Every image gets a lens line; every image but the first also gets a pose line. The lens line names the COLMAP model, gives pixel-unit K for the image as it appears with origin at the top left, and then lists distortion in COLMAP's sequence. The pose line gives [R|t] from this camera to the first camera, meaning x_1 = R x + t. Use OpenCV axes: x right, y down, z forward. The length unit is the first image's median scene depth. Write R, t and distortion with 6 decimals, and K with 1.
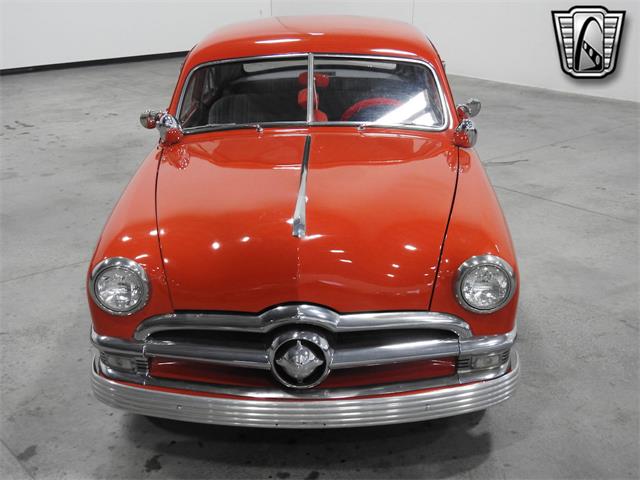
lens RADIAL K [[861.6, 0, 318.7], [0, 861.6, 237.8], [0, 0, 1]] dist [0.010239, 0.000000]
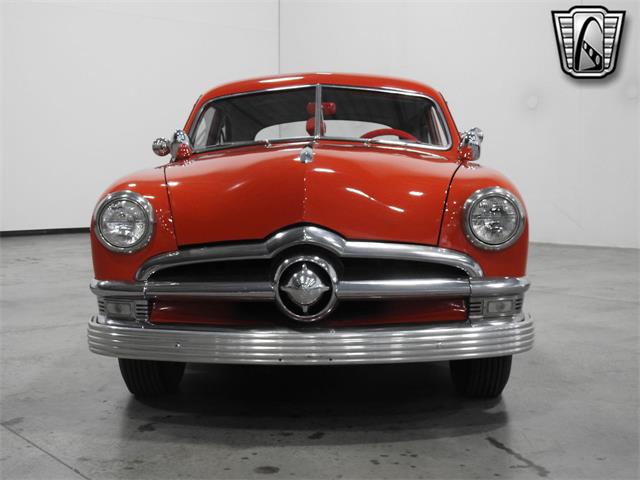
lens RADIAL K [[861.6, 0, 322.8], [0, 861.6, 235.1], [0, 0, 1]] dist [0.010239, 0.000000]
pose [[0.999976, 0.005196, -0.004656, 0.001780], [-0.006255, 0.963292, -0.268382, 0.326495], [0.003090, 0.268404, 0.963301, 0.048443]]
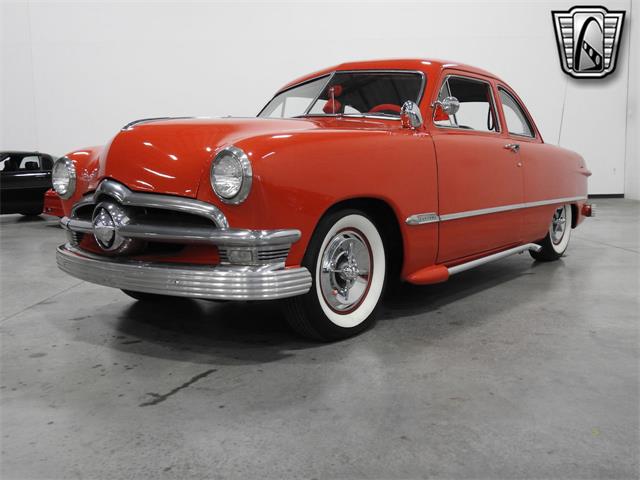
lens RADIAL K [[597.7, 0, 319.6], [0, 597.7, 235.0], [0, 0, 1]] dist [0.003835, 0.000000]
pose [[0.776628, 0.064382, -0.626660, 0.729041], [-0.201121, 0.968045, -0.149797, 0.209514], [0.596991, 0.242371, 0.764760, 0.489133]]
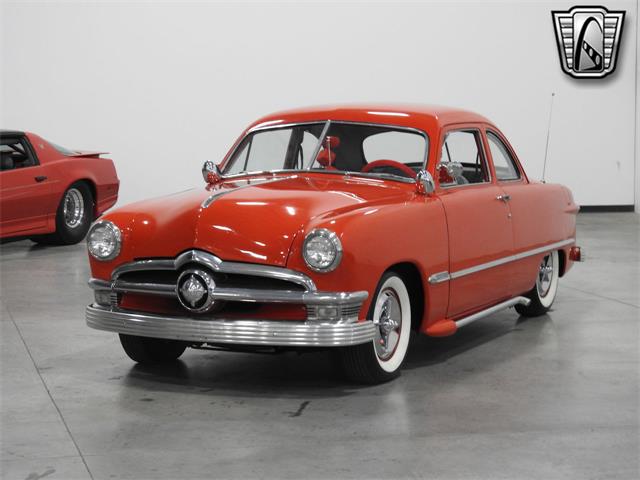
lens RADIAL K [[1548.0, 0, 319.1], [0, 1548.0, 240.6], [0, 0, 1]] dist [-0.012421, 0.000000]
pose [[0.909821, 0.050408, -0.411929, 1.191225], [-0.148912, 0.966148, -0.210671, 0.553926], [0.387365, 0.253014, 0.886528, -1.215992]]
